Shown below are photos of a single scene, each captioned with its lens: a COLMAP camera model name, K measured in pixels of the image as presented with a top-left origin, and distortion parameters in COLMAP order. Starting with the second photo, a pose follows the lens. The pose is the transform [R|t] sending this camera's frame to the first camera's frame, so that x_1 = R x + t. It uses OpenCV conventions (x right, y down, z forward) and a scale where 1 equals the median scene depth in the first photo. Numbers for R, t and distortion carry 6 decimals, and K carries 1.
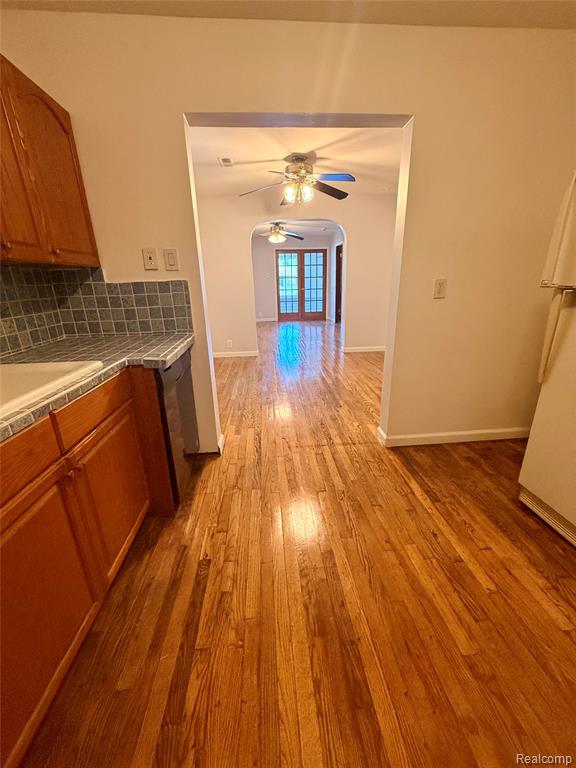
lens RADIAL K [[300.2, 0, 286.9], [0, 300.2, 381.9], [0, 0, 1]] dist [0.000316, 0.000359]
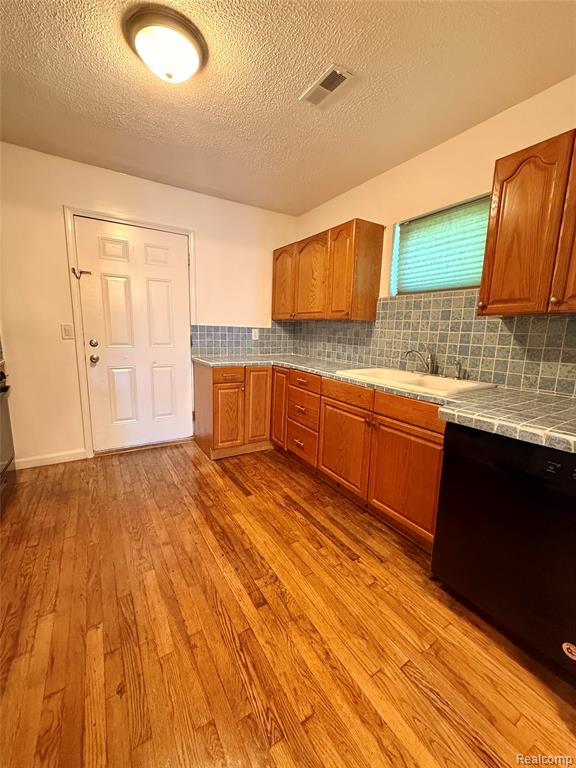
lens RADIAL K [[306.8, 0, 288.0], [0, 306.8, 384.0], [0, 0, 1]] dist [0.000061, 0.000211]
pose [[-0.882492, 0.083433, -0.462869, 0.487457], [-0.153349, 0.879319, 0.450869, -0.536033], [0.444627, 0.468868, -0.763197, 1.575650]]
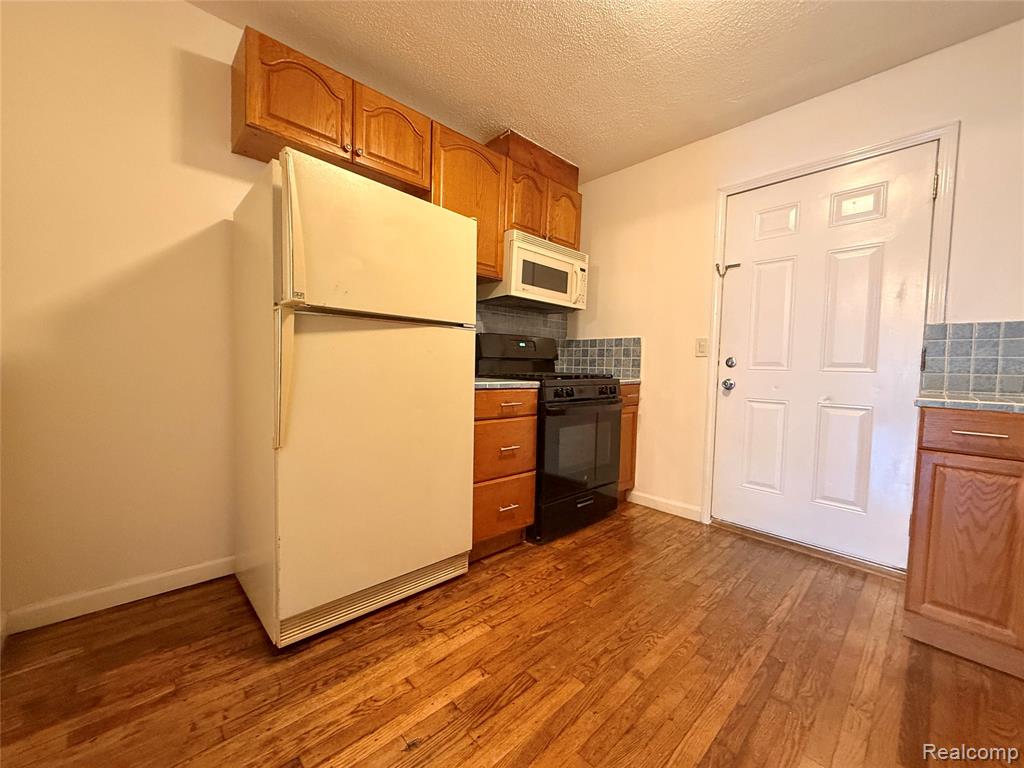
lens RADIAL K [[409.1, 0, 512.0], [0, 409.1, 384.0], [0, 0, 1]] dist [0.000061, 0.000211]
pose [[-0.632485, -0.024402, 0.774188, -0.168895], [0.232281, 0.947527, 0.219631, -0.226330], [-0.738923, 0.318743, -0.593629, 1.254599]]
